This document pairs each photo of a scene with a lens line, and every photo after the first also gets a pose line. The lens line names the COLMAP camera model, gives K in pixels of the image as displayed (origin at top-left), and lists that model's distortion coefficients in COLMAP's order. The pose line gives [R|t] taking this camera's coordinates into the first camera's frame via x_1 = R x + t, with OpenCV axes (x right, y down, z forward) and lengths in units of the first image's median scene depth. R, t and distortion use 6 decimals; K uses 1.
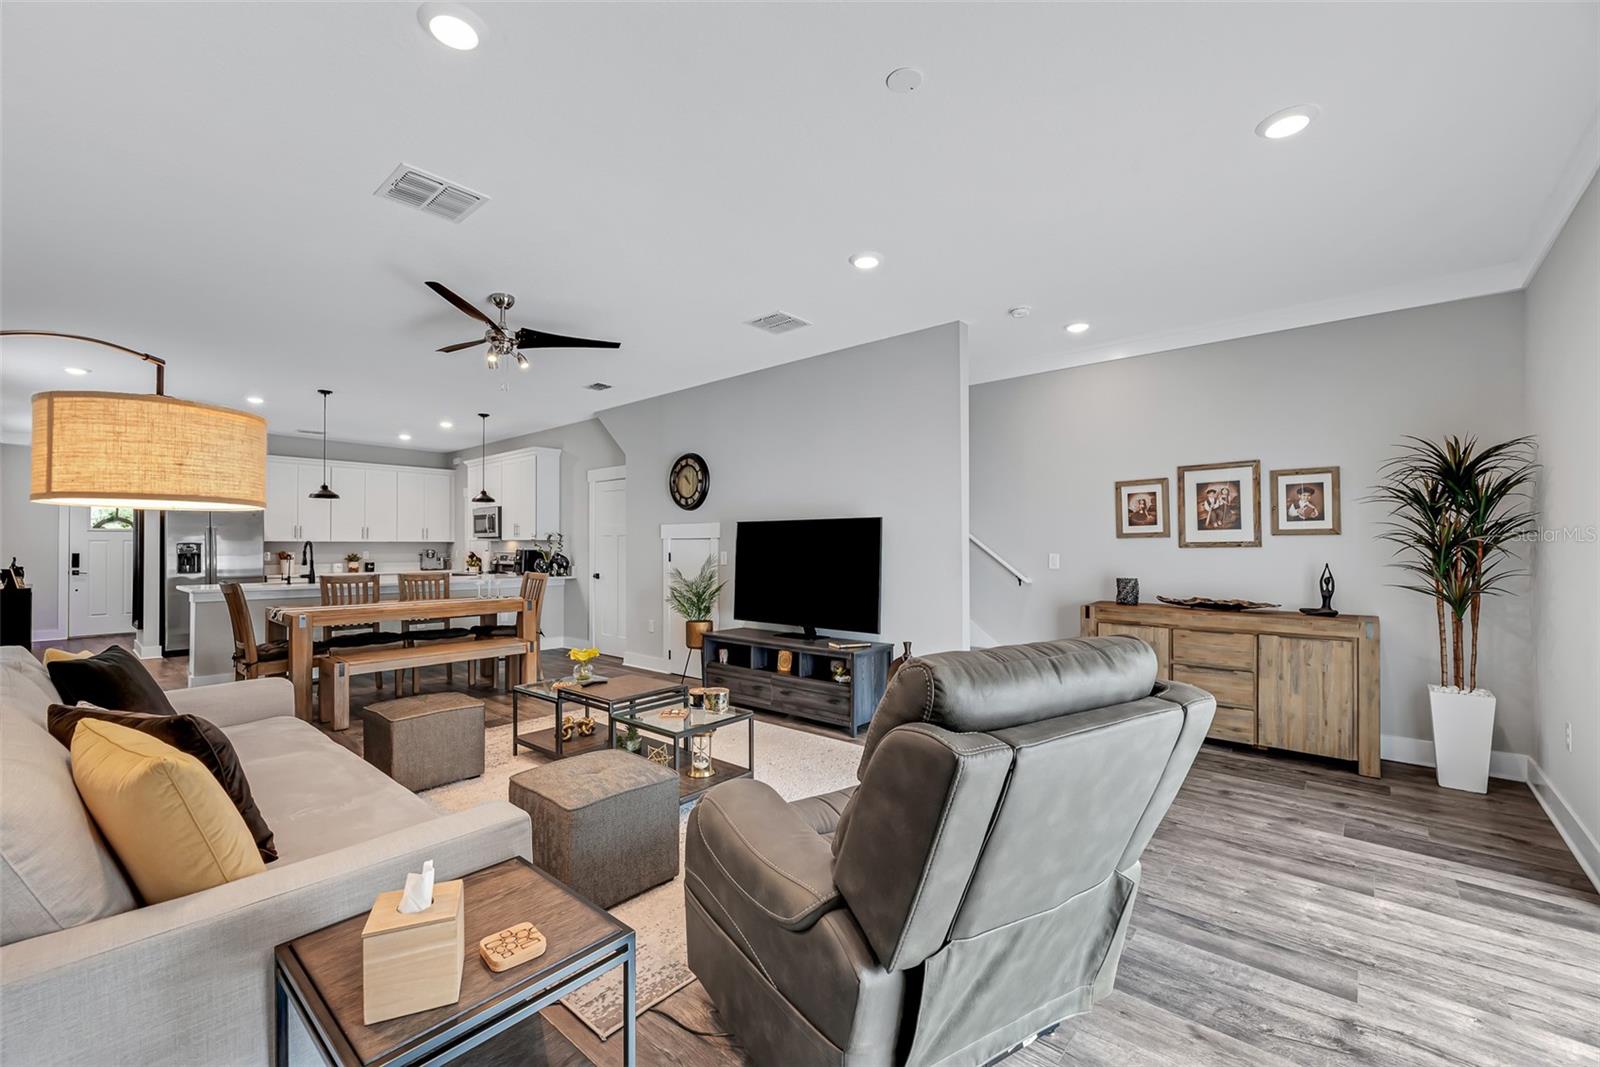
lens RADIAL K [[651.6, 0, 793.3], [0, 651.6, 537.1], [0, 0, 1]] dist [0.000032, -0.000327]
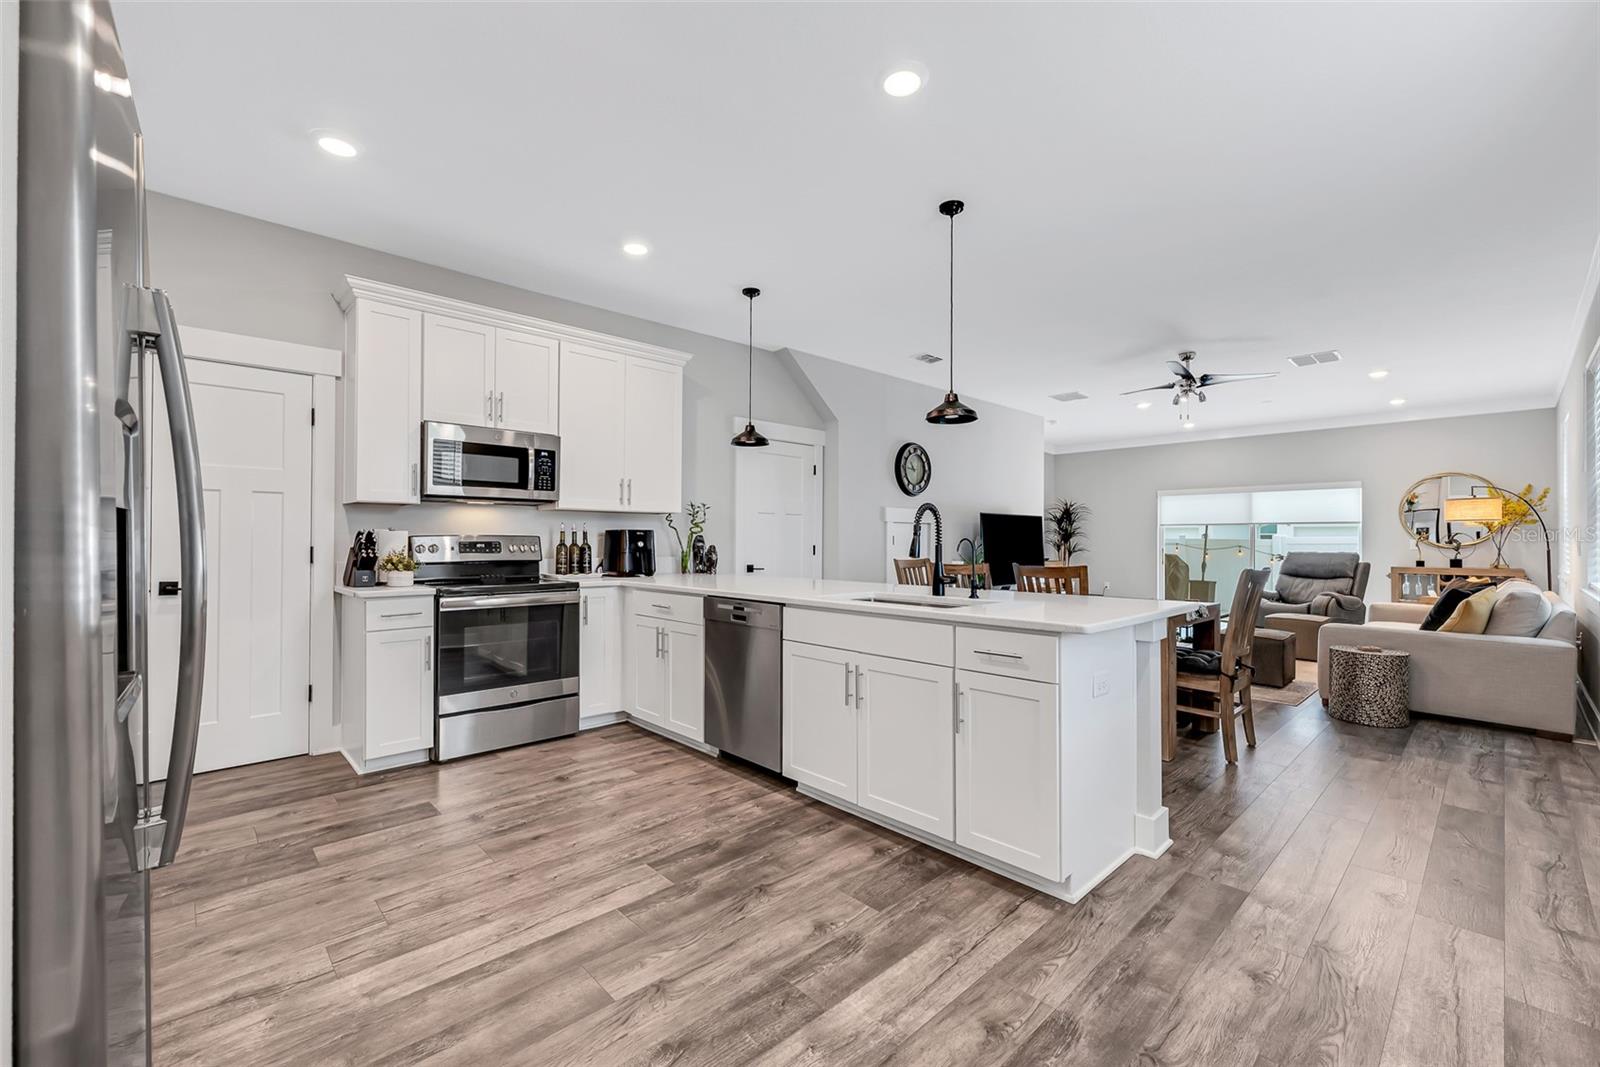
lens RADIAL K [[661.1, 0, 794.8], [0, 661.1, 535.1], [0, 0, 1]] dist [0.004212, 0.000254]
pose [[0.101278, 0.011128, 0.994796, -1.260683], [-0.015334, 0.999836, -0.009623, 0.035912], [-0.994740, -0.014280, 0.101432, 1.087601]]
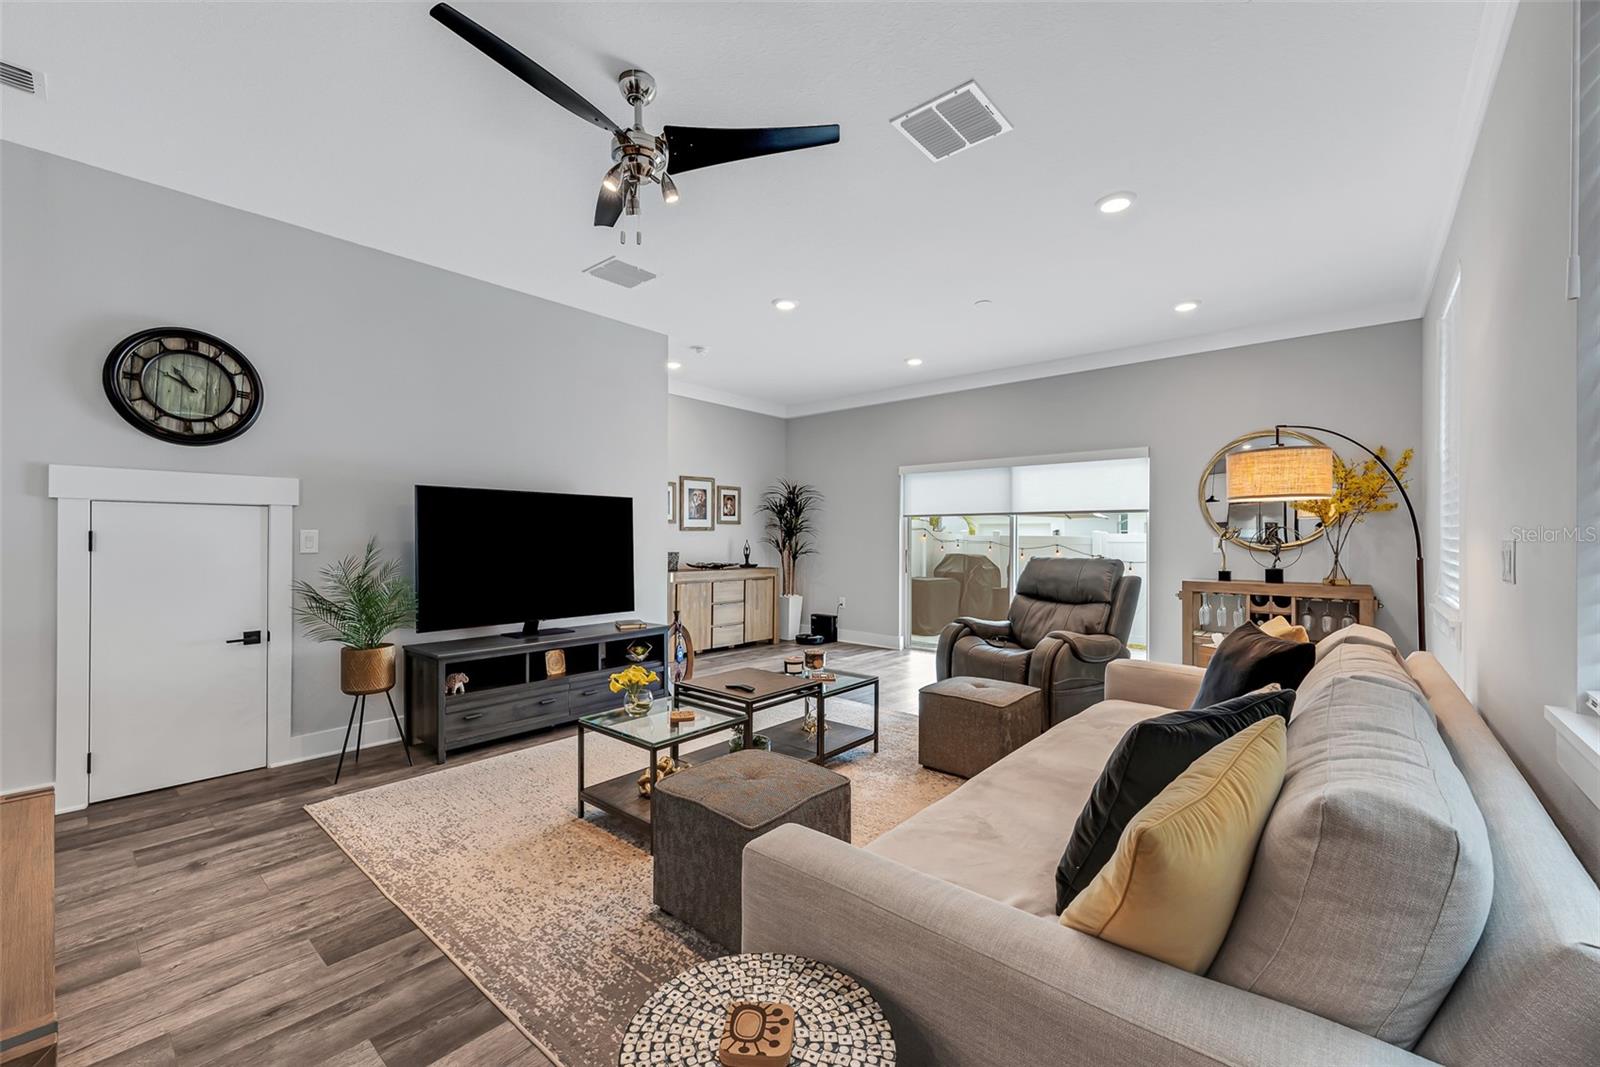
lens RADIAL K [[651.6, 0, 793.3], [0, 651.6, 537.1], [0, 0, 1]] dist [0.000032, -0.000327]
pose [[-0.005406, 0.002516, 0.999982, -0.656123], [-0.014050, 0.999898, -0.002592, 0.023126], [-0.999887, -0.014064, -0.005370, 0.549594]]
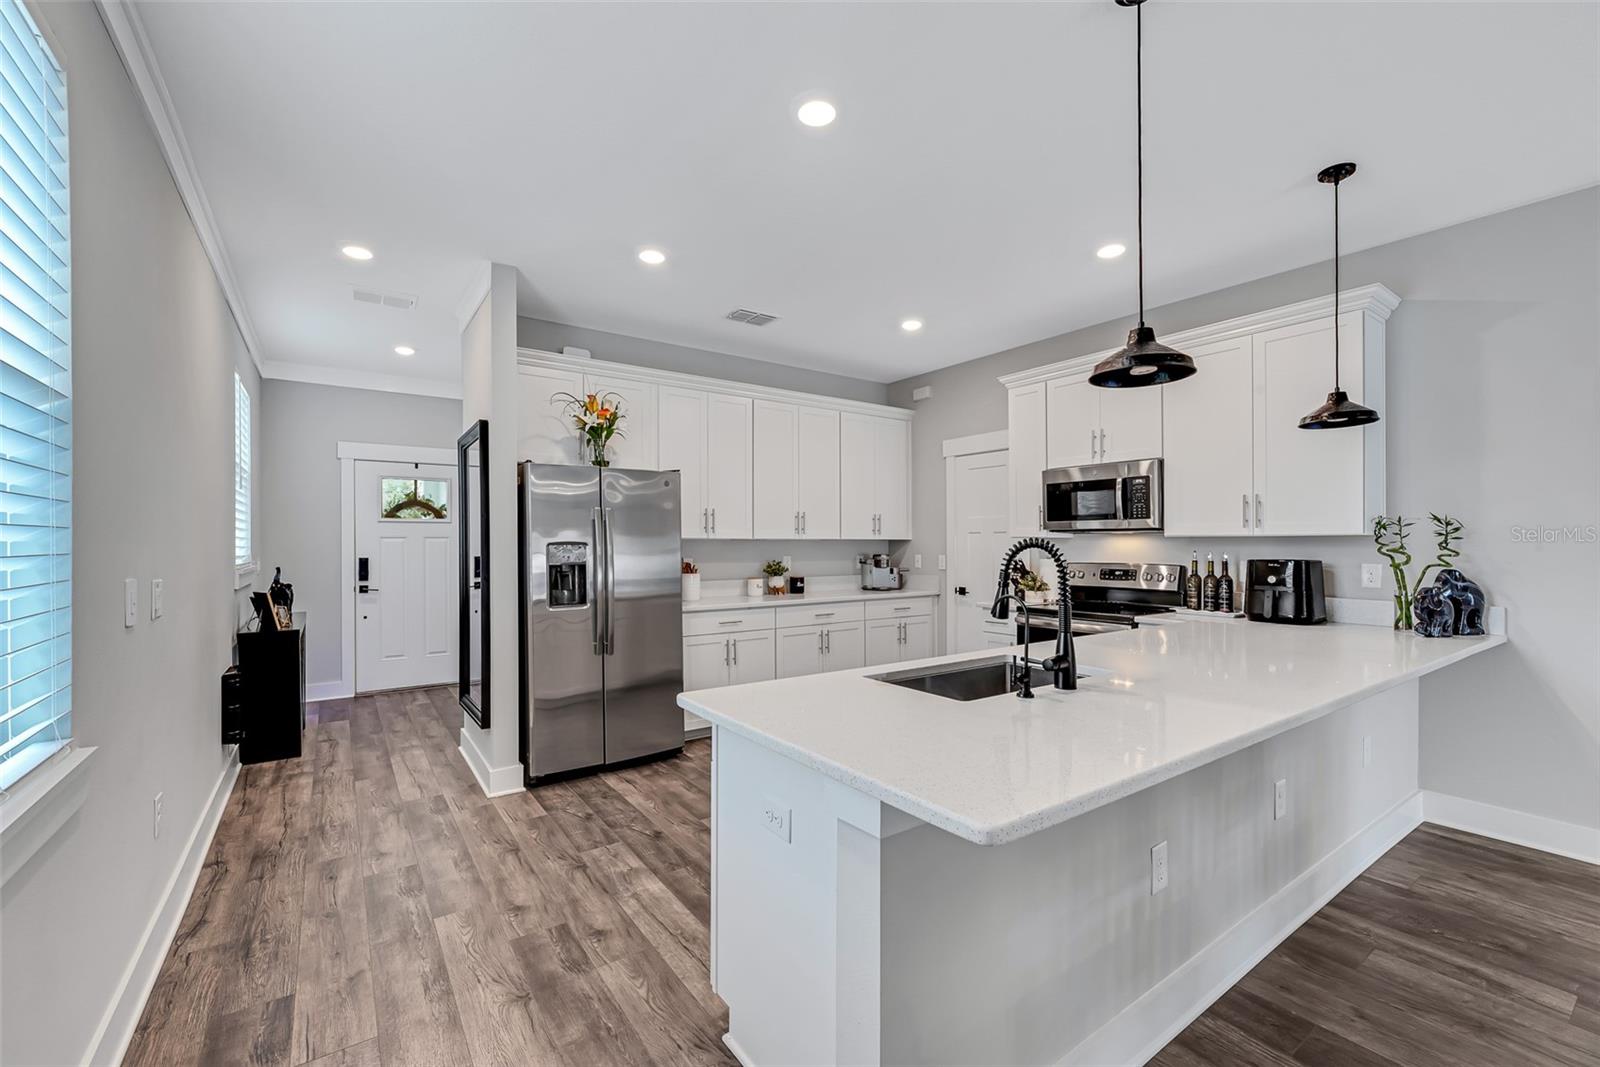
lens RADIAL K [[665.0, 0, 798.7], [0, 665.0, 546.6], [0, 0, 1]] dist [-0.012512, 0.000083]
pose [[0.971480, 0.004300, -0.237084, -0.807417], [-0.000761, 0.999887, 0.015017, 0.007334], [0.237122, -0.014409, 0.971373, 0.714873]]
